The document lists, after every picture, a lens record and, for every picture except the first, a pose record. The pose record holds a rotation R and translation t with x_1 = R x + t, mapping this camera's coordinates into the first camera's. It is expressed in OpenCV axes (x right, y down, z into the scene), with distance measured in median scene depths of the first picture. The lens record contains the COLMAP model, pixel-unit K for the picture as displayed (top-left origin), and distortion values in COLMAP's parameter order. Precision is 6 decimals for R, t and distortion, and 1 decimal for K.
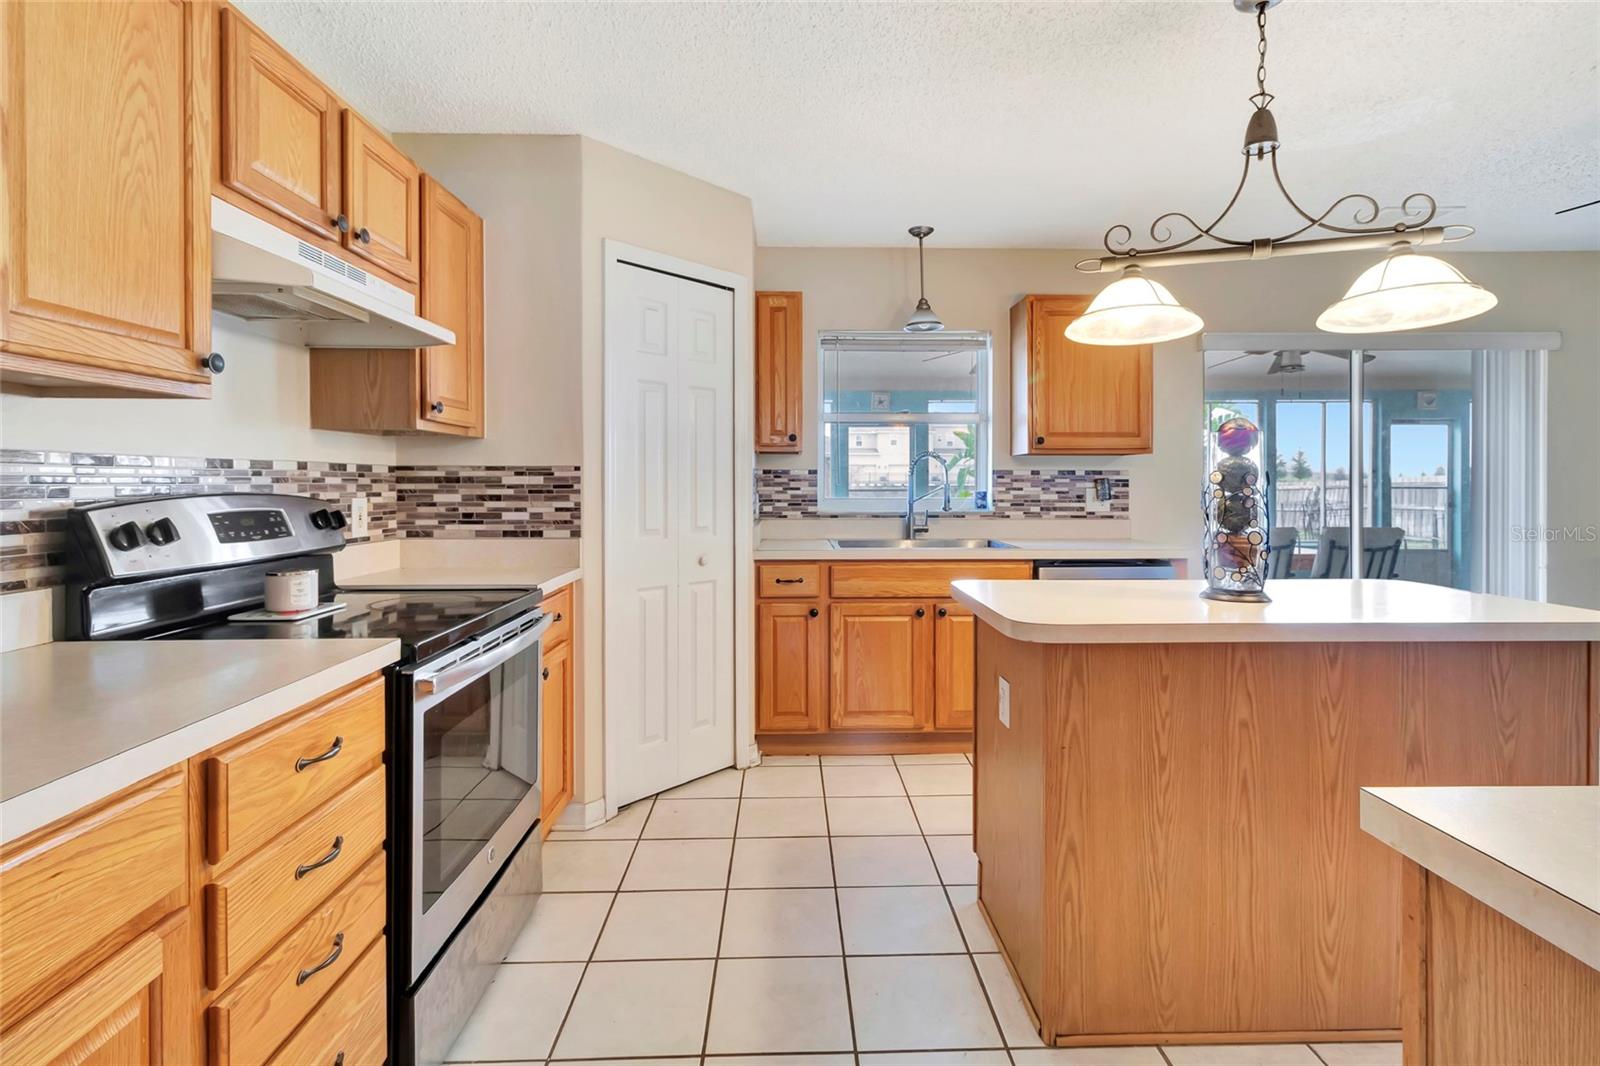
lens RADIAL K [[756.1, 0, 806.8], [0, 756.1, 503.6], [0, 0, 1]] dist [0.008746, -0.000410]
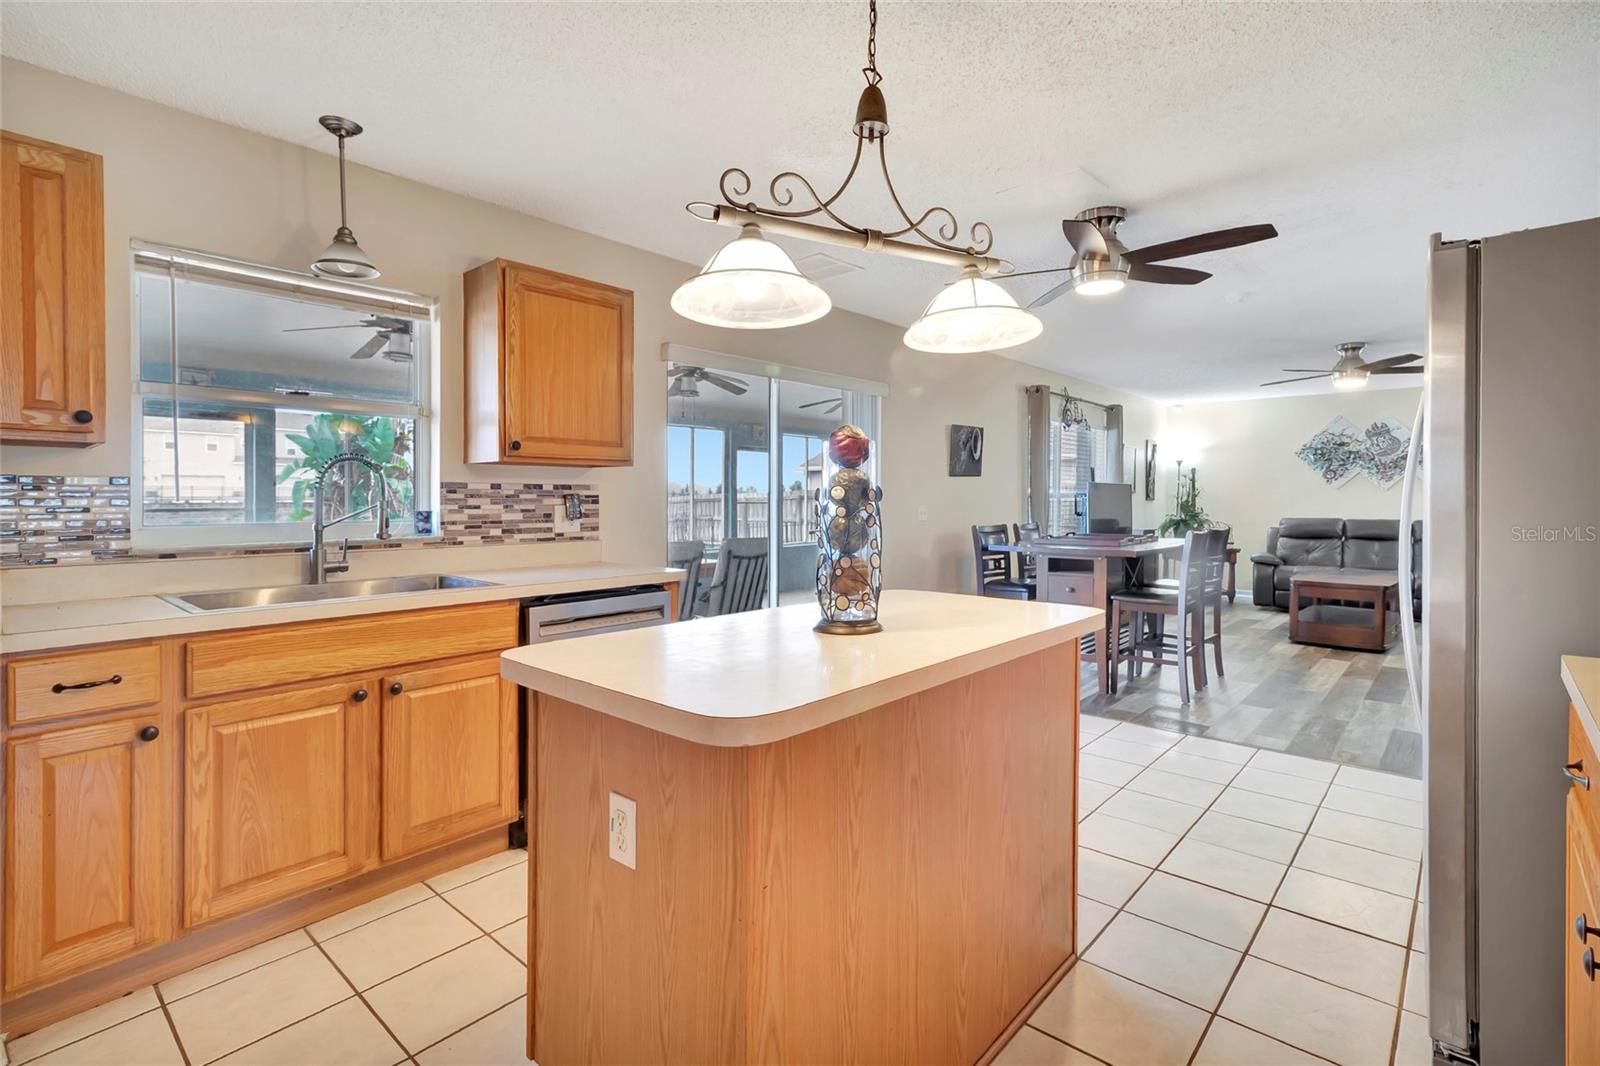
lens RADIAL K [[756.1, 0, 806.8], [0, 756.1, 503.6], [0, 0, 1]] dist [0.008746, -0.000410]
pose [[0.681657, -0.005740, 0.731650, -0.063732], [0.021364, 0.999699, -0.012062, -0.006762], [-0.731360, 0.023854, 0.681574, 0.241414]]
